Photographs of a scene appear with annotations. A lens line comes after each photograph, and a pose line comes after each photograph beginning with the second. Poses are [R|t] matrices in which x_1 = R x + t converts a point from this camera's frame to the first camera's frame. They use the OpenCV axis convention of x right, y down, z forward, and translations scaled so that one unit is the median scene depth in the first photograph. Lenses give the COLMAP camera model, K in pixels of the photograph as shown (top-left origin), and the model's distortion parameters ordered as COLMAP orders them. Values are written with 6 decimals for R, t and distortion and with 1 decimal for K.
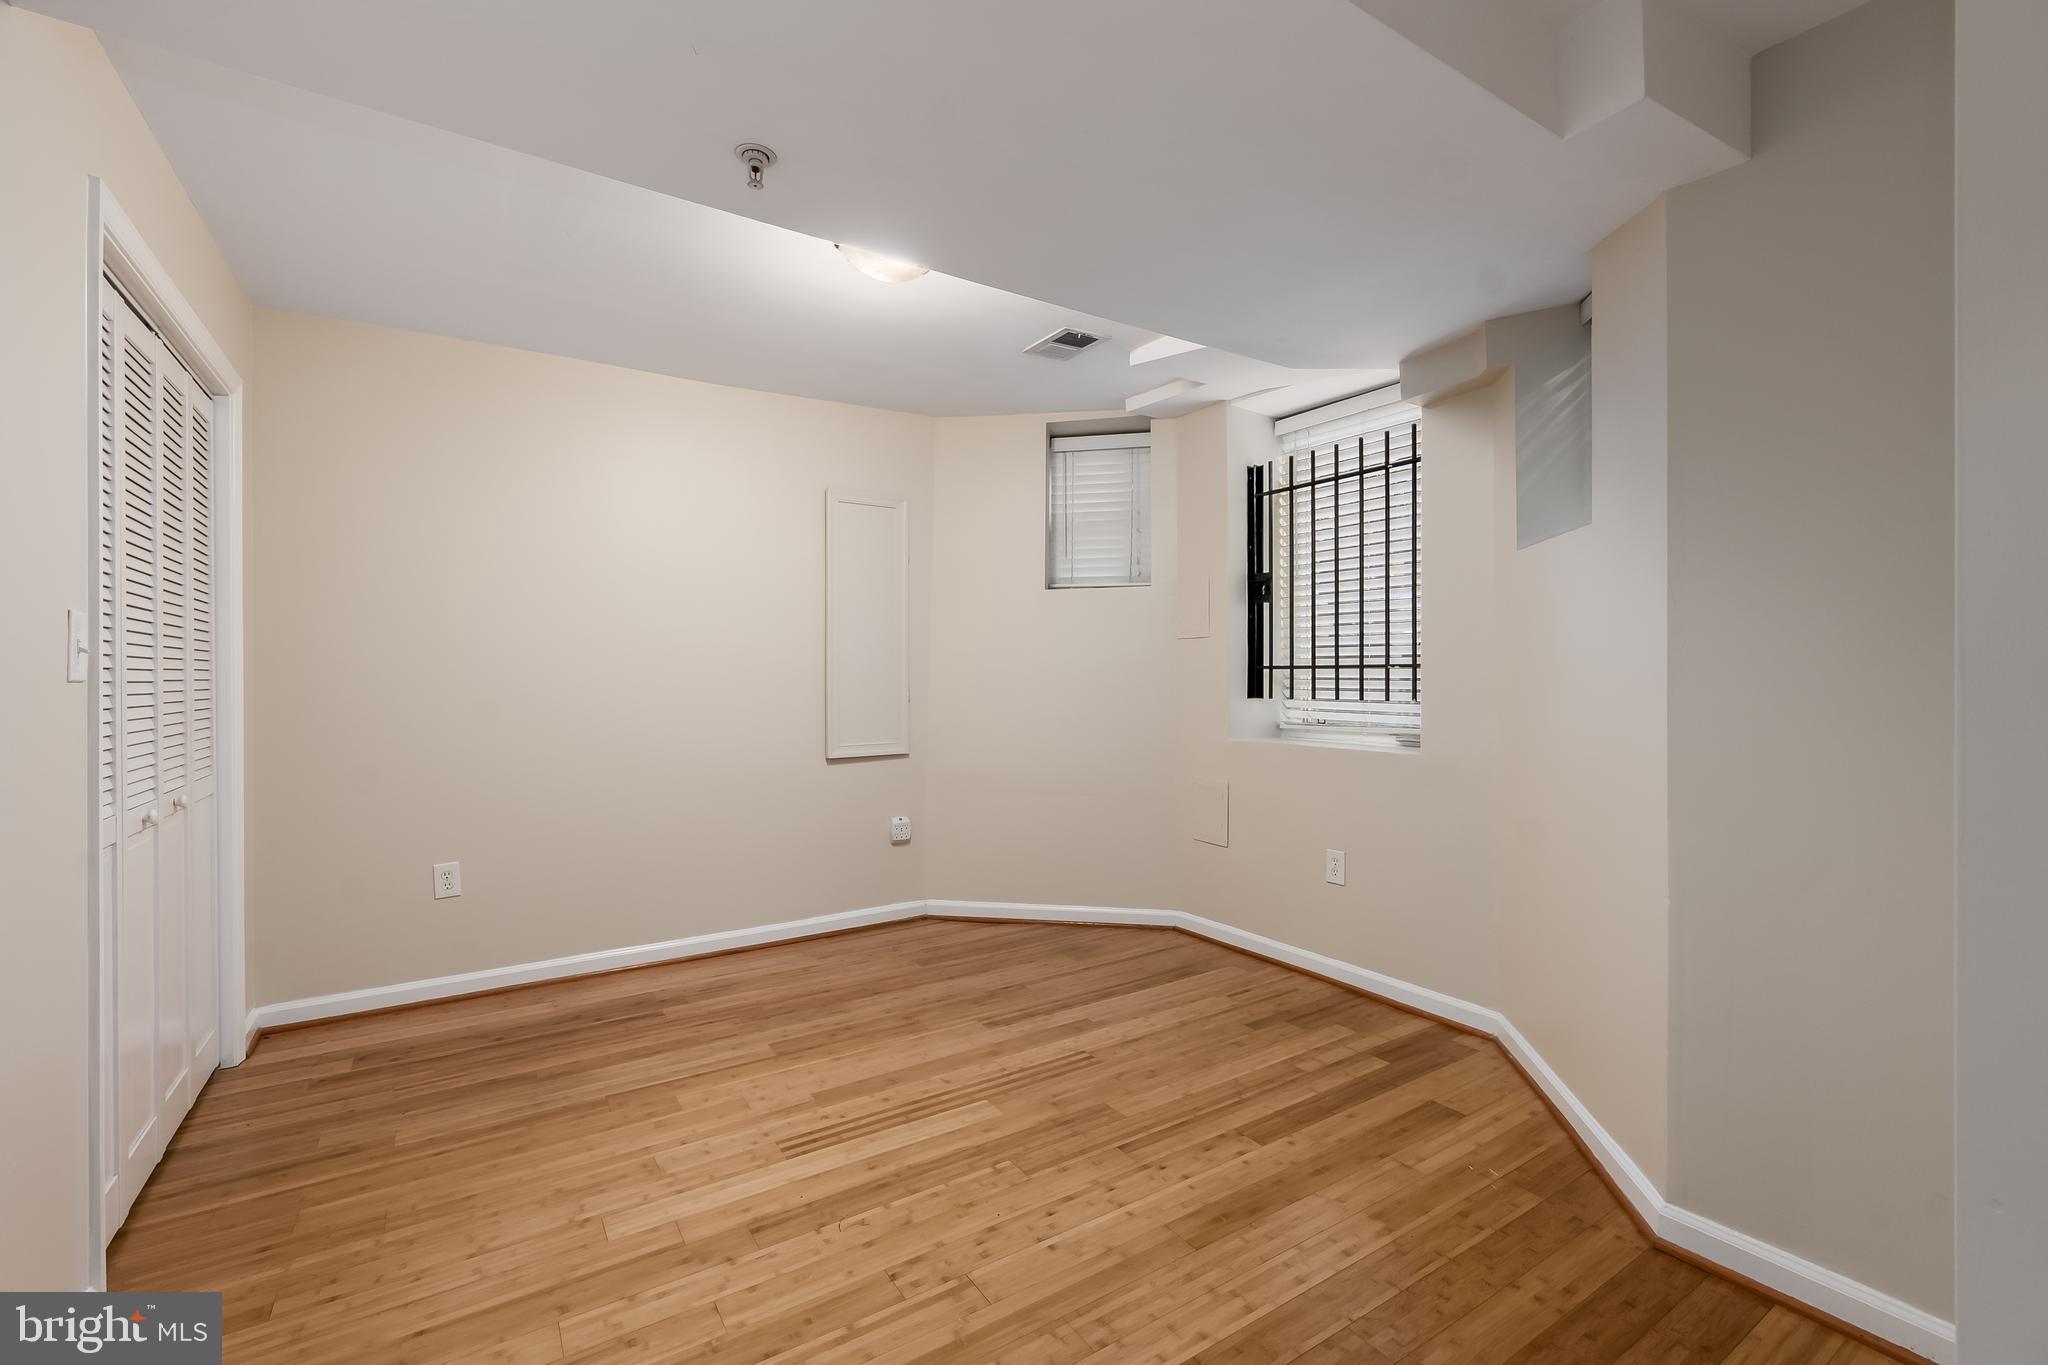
lens RADIAL K [[884.1, 0, 1017.4], [0, 884.1, 675.7], [0, 0, 1]] dist [-0.007970, 0.003612]
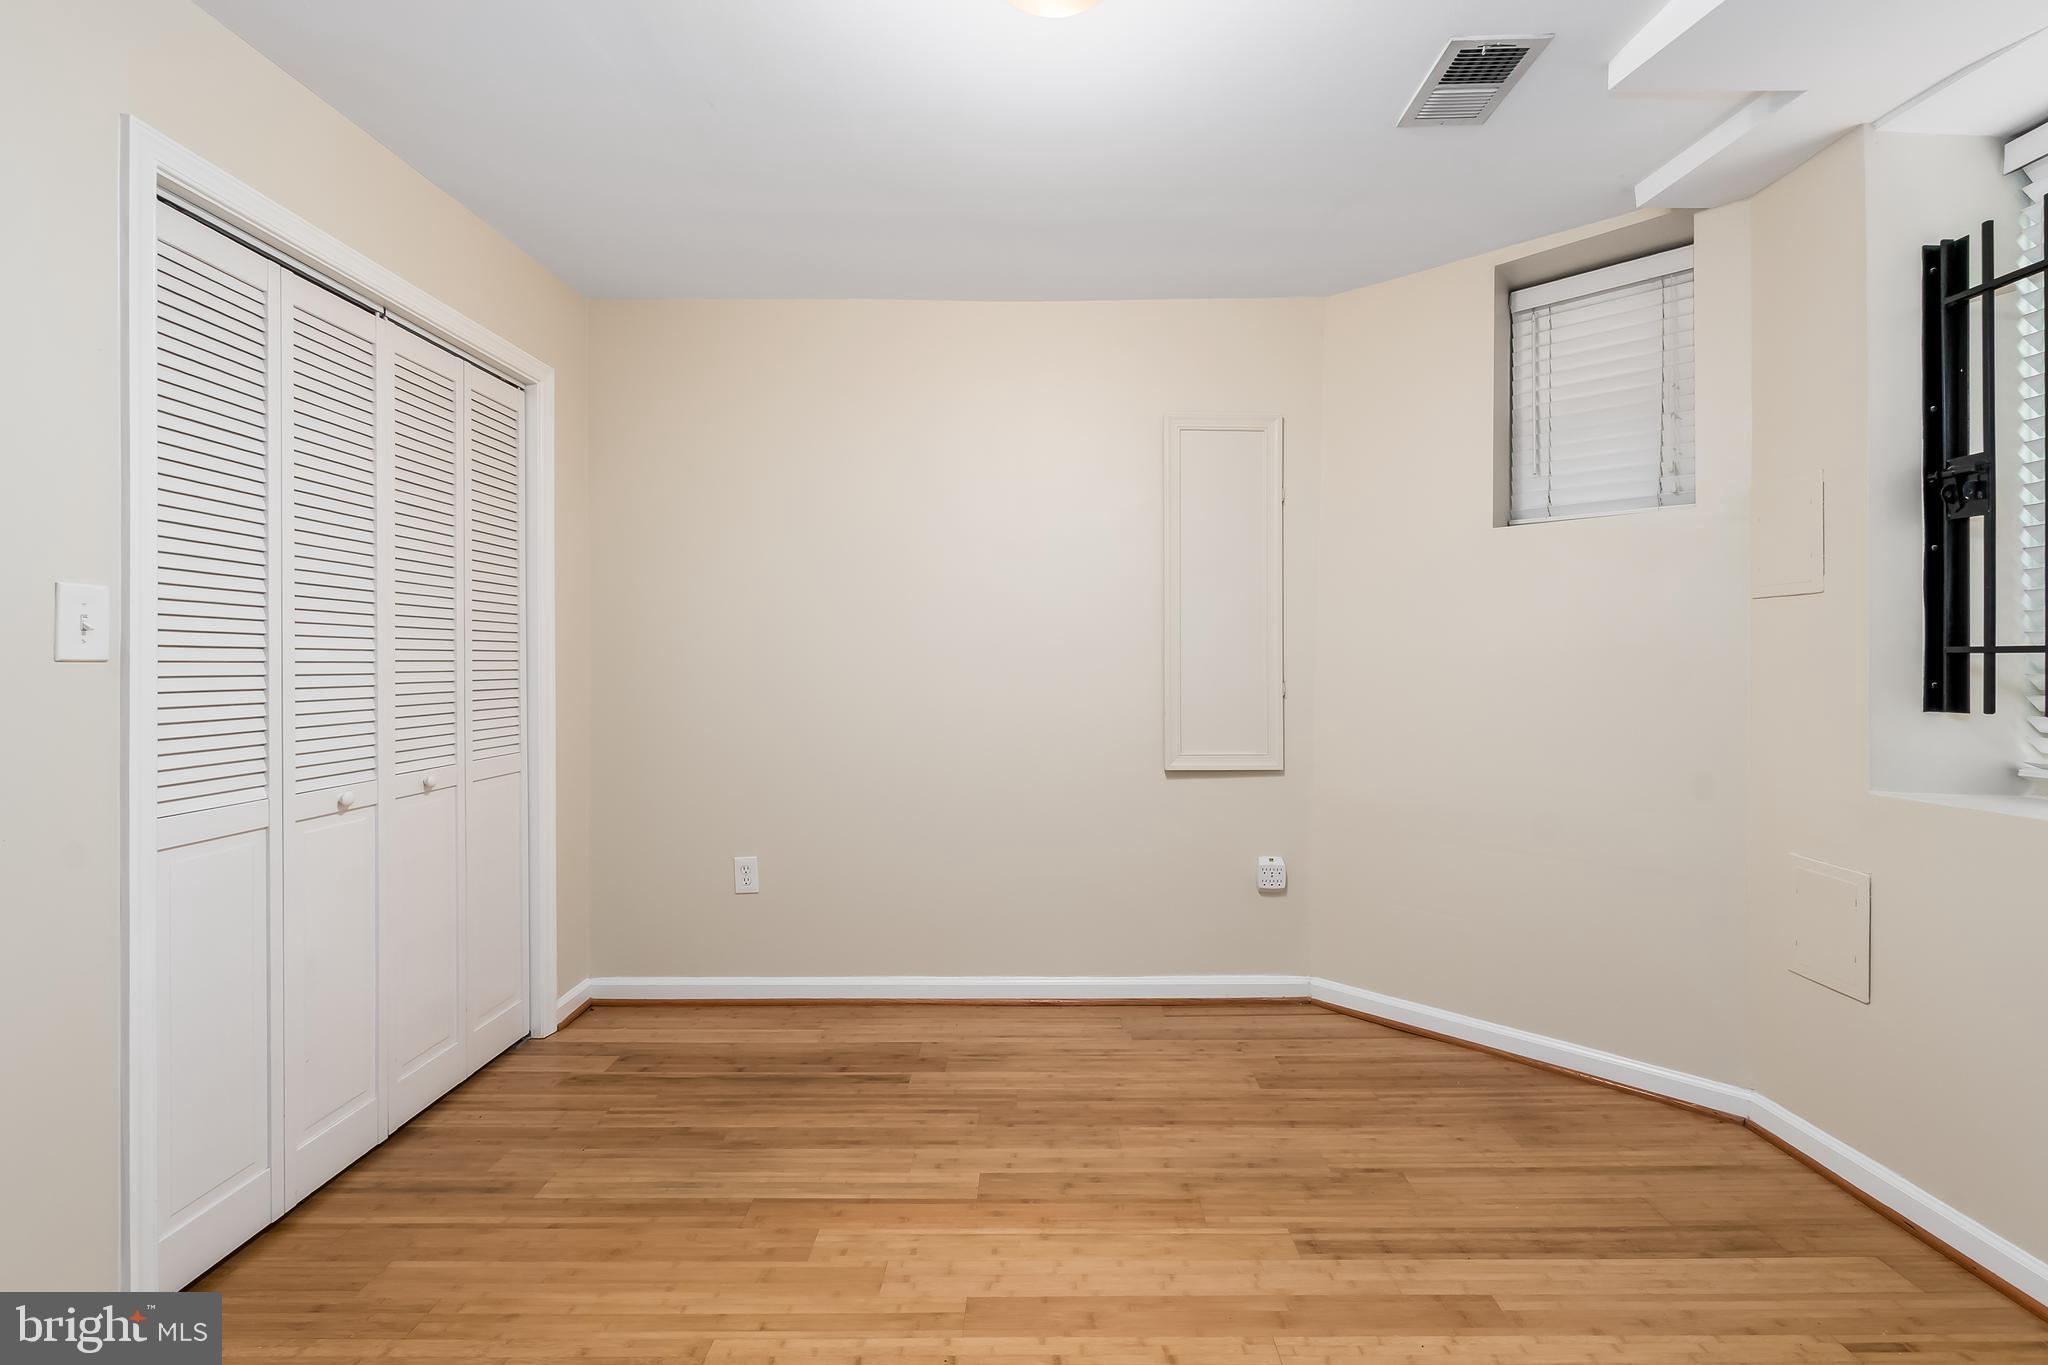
lens RADIAL K [[884.1, 0, 1047.5], [0, 884.1, 653.6], [0, 0, 1]] dist [-0.007970, 0.003612]
pose [[0.842481, 0.001755, -0.538724, 0.128082], [-0.006542, 0.999954, -0.006973, -0.000332], [0.538687, 0.009399, 0.842454, 0.362050]]
